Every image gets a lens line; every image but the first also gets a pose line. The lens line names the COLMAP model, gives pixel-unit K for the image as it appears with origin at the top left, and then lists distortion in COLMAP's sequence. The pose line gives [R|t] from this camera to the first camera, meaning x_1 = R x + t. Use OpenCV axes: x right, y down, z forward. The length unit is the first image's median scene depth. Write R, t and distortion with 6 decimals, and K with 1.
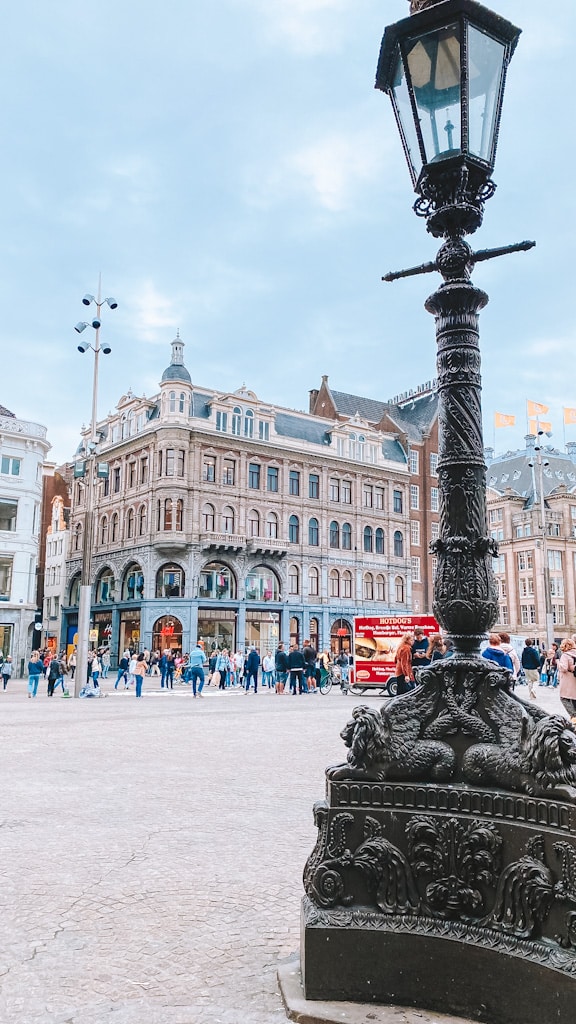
lens RADIAL K [[775.4, 0, 288.0], [0, 775.4, 512.0], [0, 0, 1]] dist [0.244768, -0.817431]
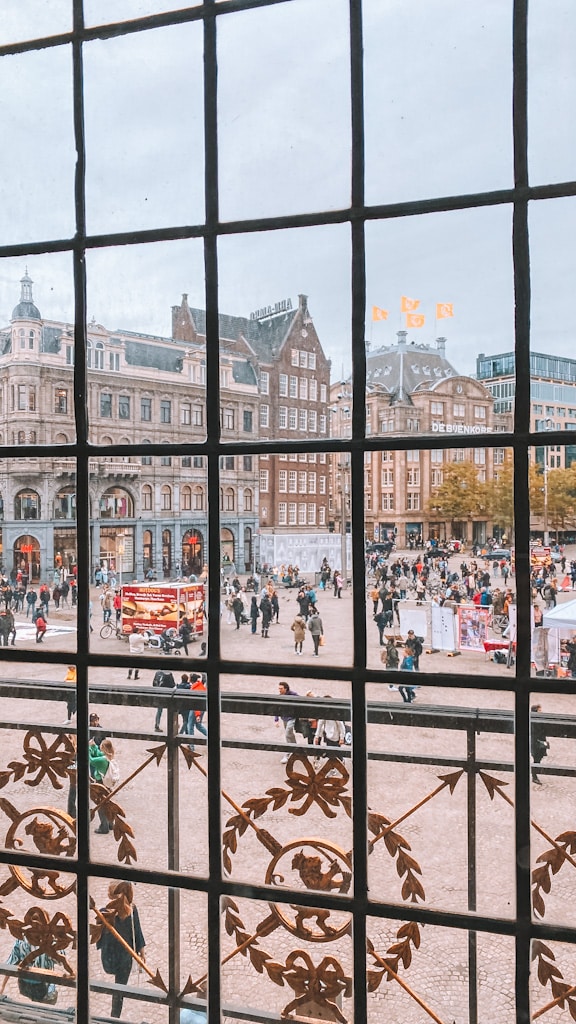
lens RADIAL K [[775.4, 0, 288.0], [0, 775.4, 512.0], [0, 0, 1]] dist [0.244768, -0.817431]
pose [[0.995535, -0.009446, 0.093916, 0.104455], [-0.007964, 0.983028, 0.183285, -0.101494], [-0.094054, -0.183215, 0.978563, -0.133213]]
